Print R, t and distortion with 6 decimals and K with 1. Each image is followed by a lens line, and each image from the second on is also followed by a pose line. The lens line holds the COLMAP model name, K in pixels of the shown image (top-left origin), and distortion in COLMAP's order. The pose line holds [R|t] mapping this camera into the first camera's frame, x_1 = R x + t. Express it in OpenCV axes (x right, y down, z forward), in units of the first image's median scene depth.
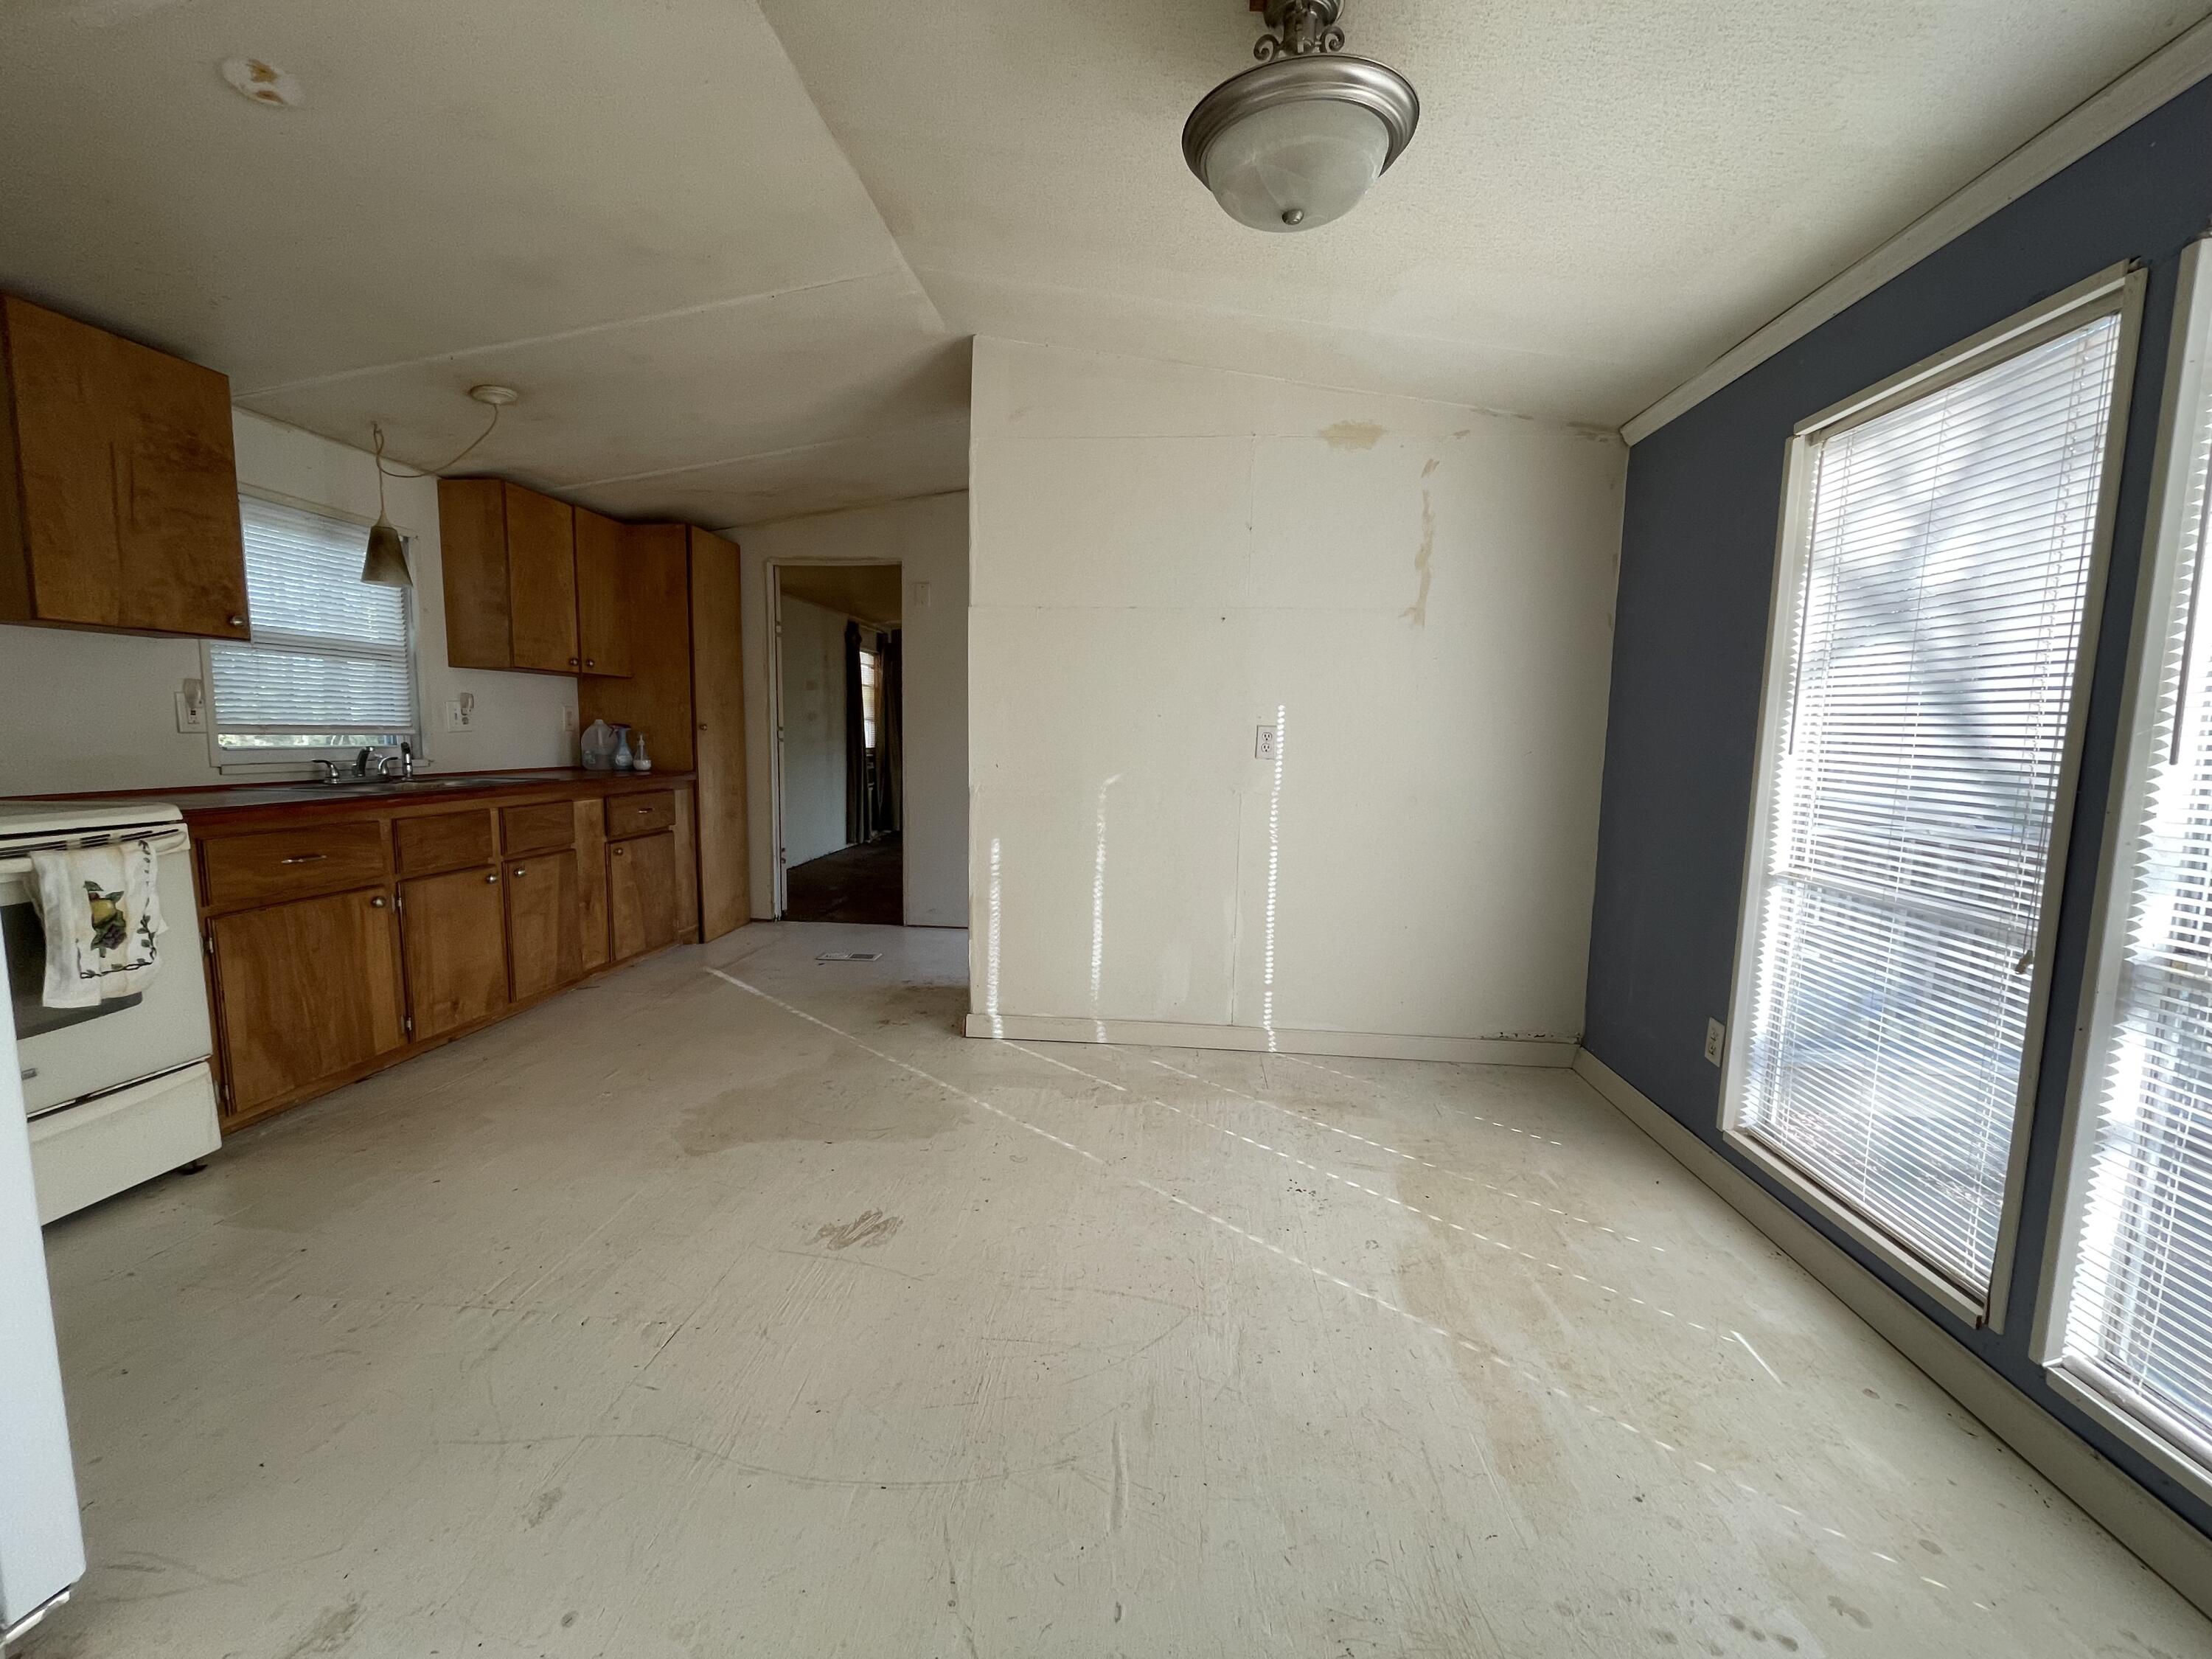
lens RADIAL K [[898.8, 0, 1103.8], [0, 898.8, 829.4], [0, 0, 1]] dist [0.014764, 0.000333]
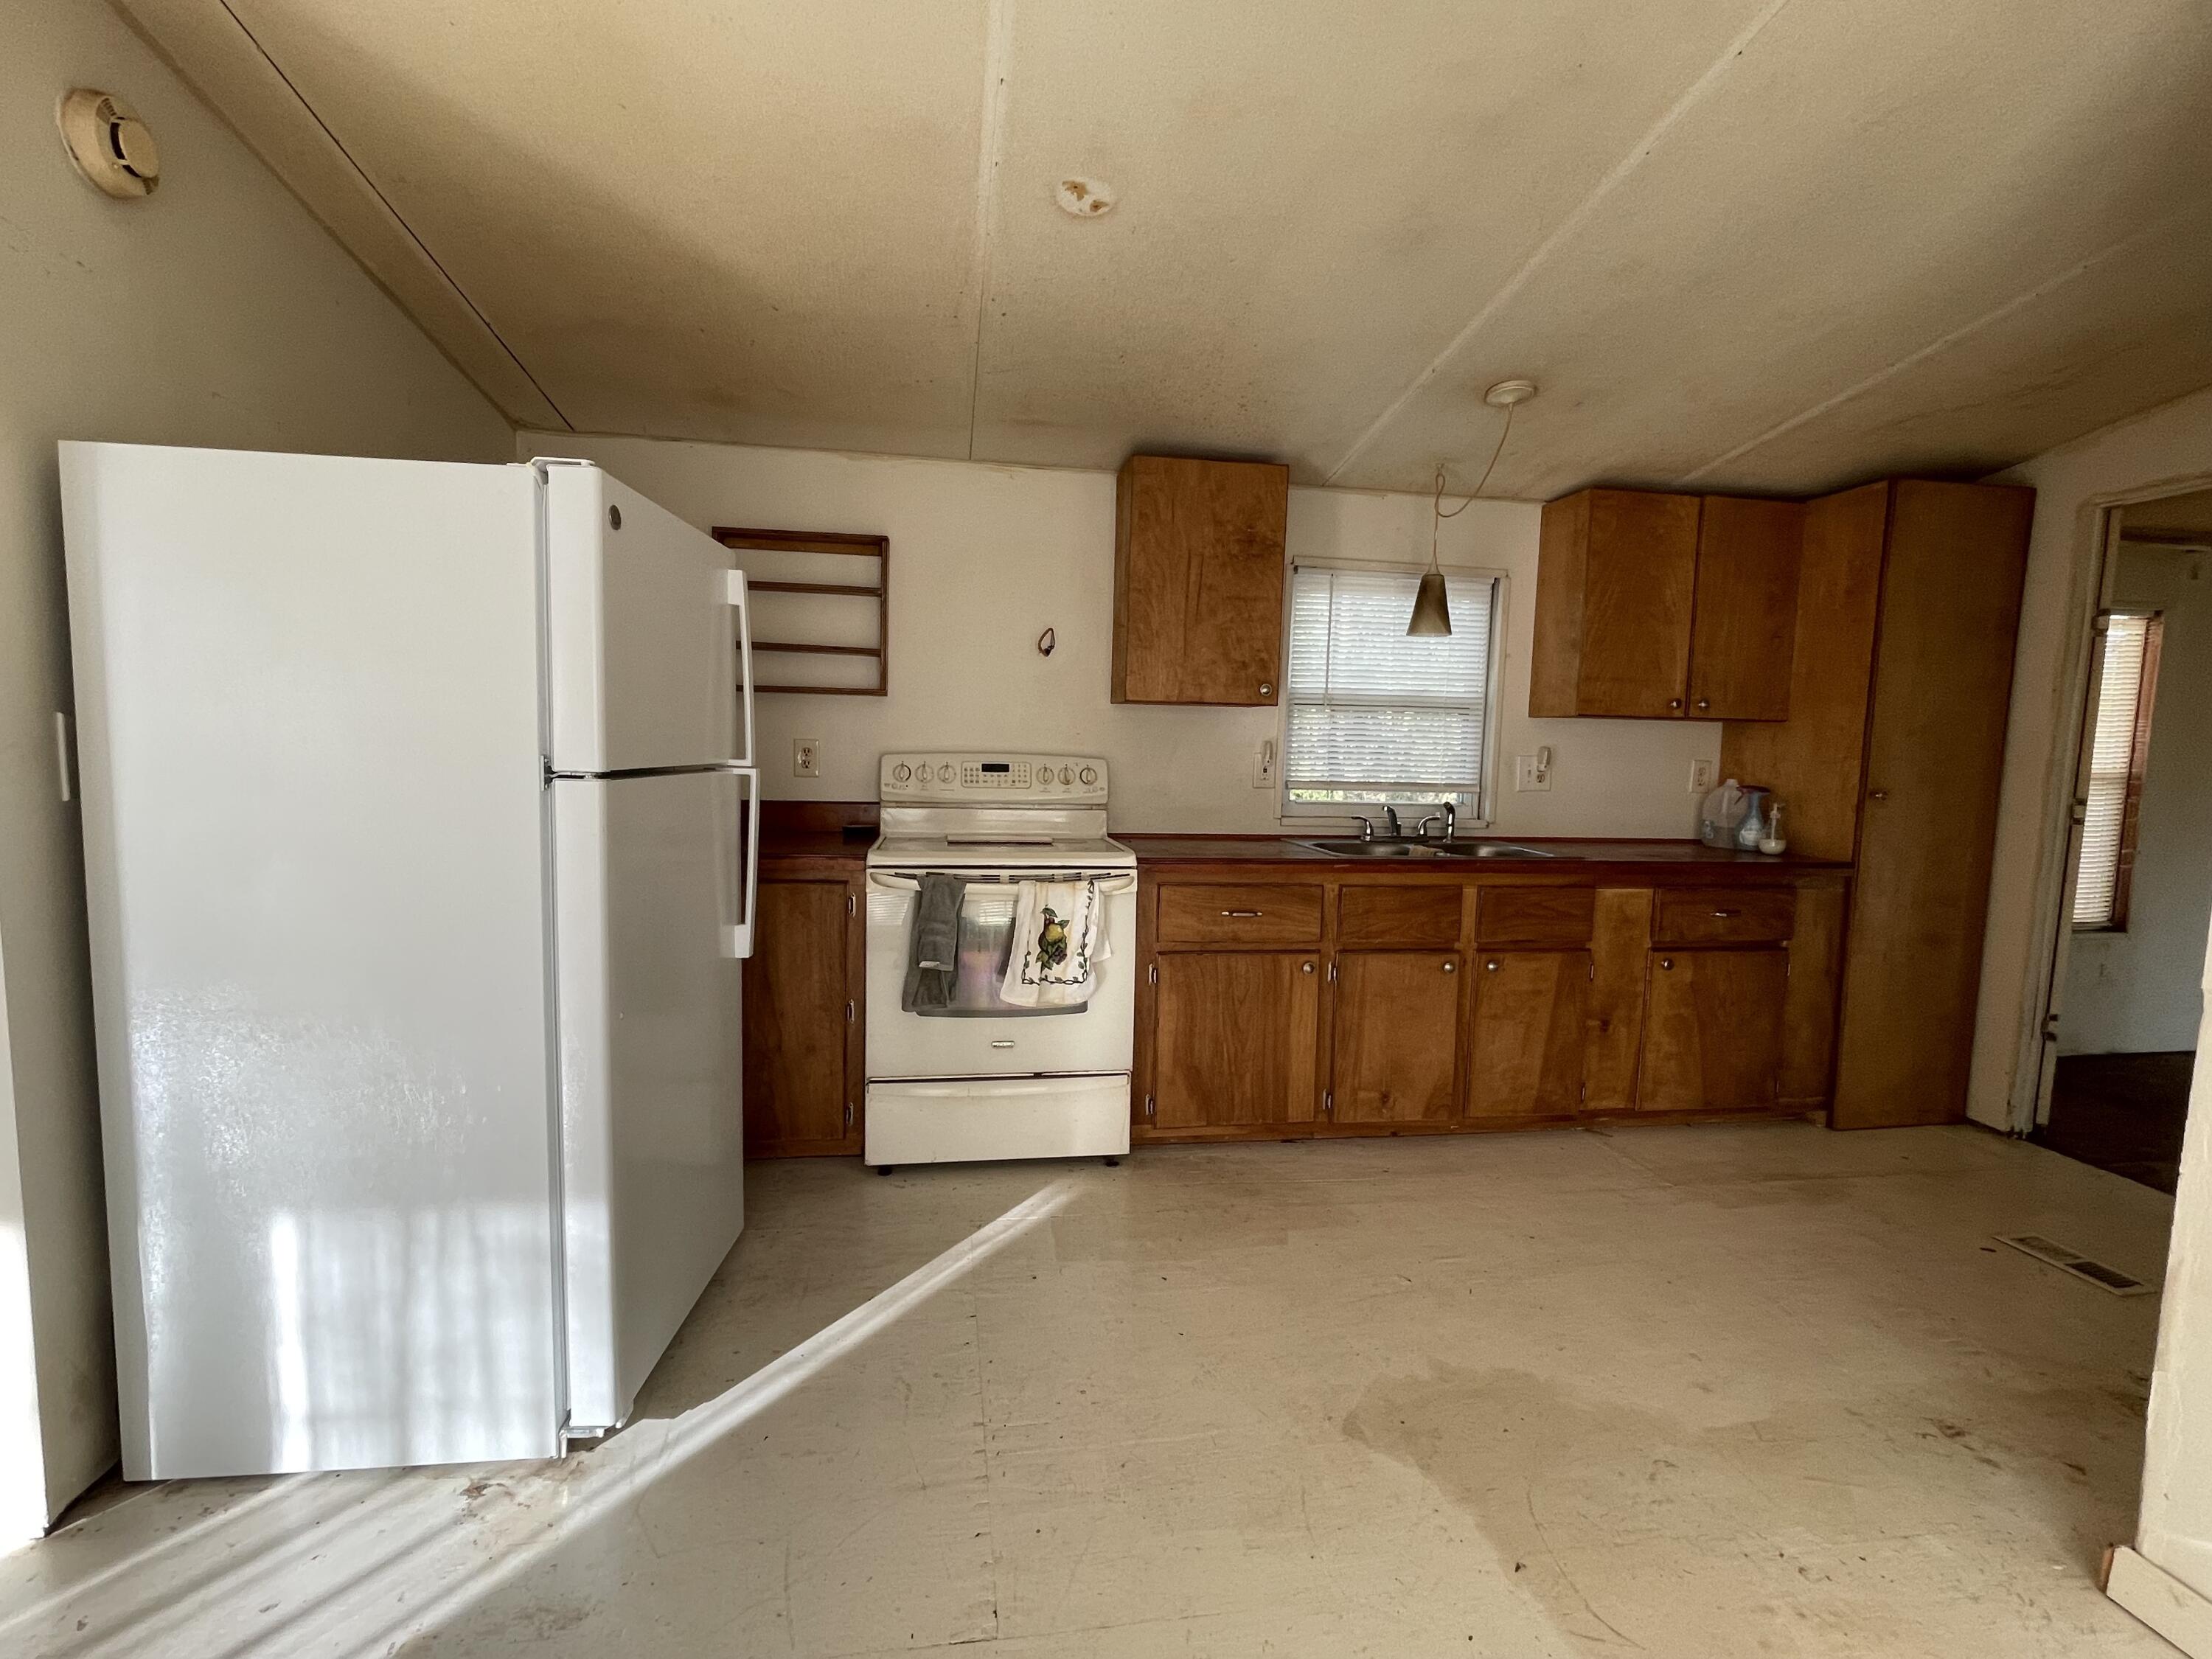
lens RADIAL K [[1012.3, 0, 1104.7], [0, 1012.3, 835.4], [0, 0, 1]] dist [0.003715, -0.000381]
pose [[0.245778, 0.082615, -0.965799, 0.164884], [-0.127116, 0.990504, 0.052379, -0.082239], [0.960955, 0.109895, 0.253945, 0.460303]]
